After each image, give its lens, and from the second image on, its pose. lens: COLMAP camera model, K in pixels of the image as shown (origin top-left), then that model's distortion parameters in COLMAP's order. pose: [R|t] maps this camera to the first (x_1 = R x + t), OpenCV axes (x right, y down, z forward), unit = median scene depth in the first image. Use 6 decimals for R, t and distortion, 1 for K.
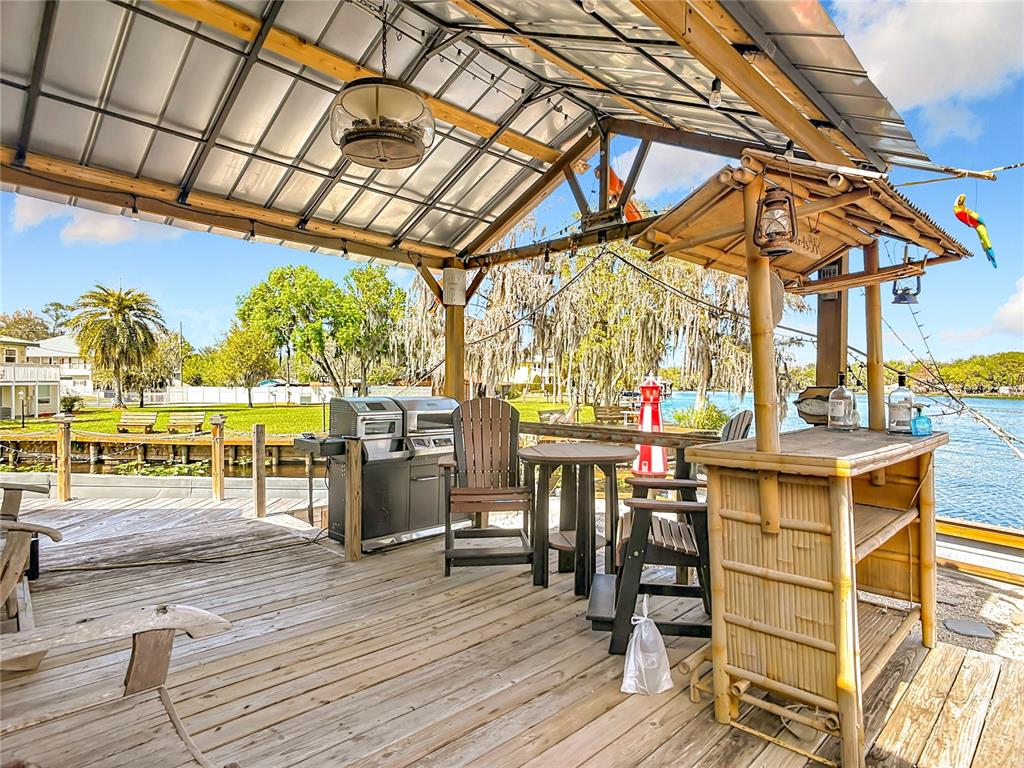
lens RADIAL K [[599.9, 0, 512.6], [0, 599.9, 389.6], [0, 0, 1]] dist [0.000486, 0.000122]
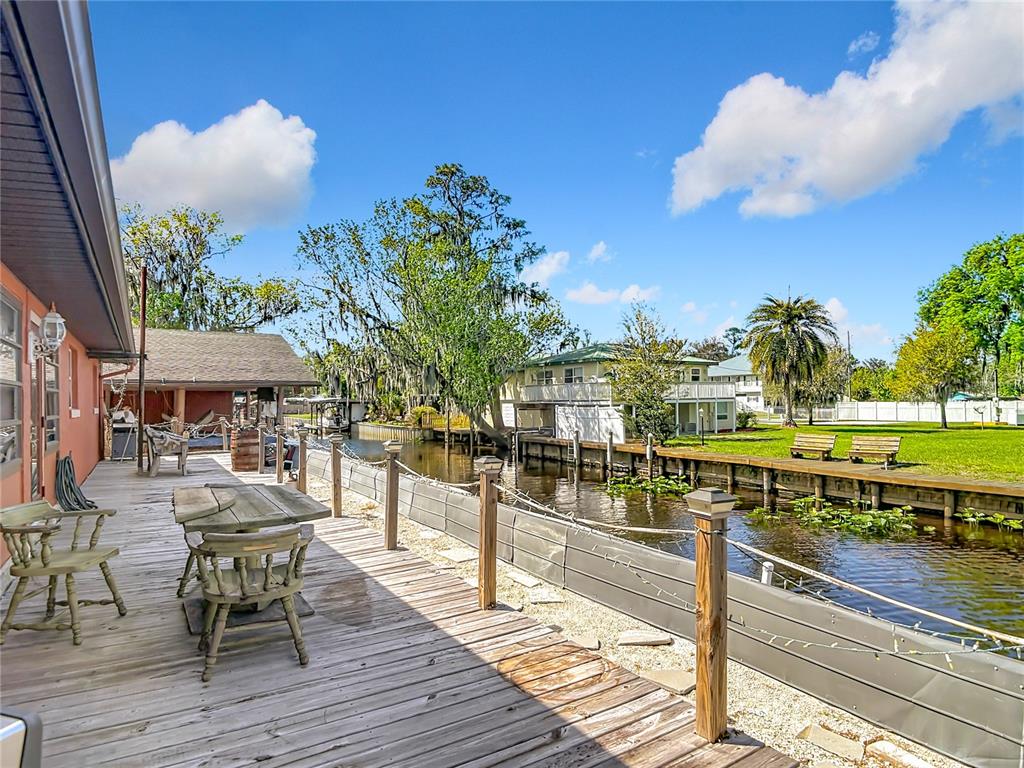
lens RADIAL K [[599.9, 0, 510.6], [0, 599.9, 386.1], [0, 0, 1]] dist [0.000486, 0.000122]
pose [[0.532270, -0.028196, -0.846105, -0.090762], [0.002505, 0.999493, -0.031731, -0.002296], [0.846571, 0.014770, 0.532071, 0.128447]]
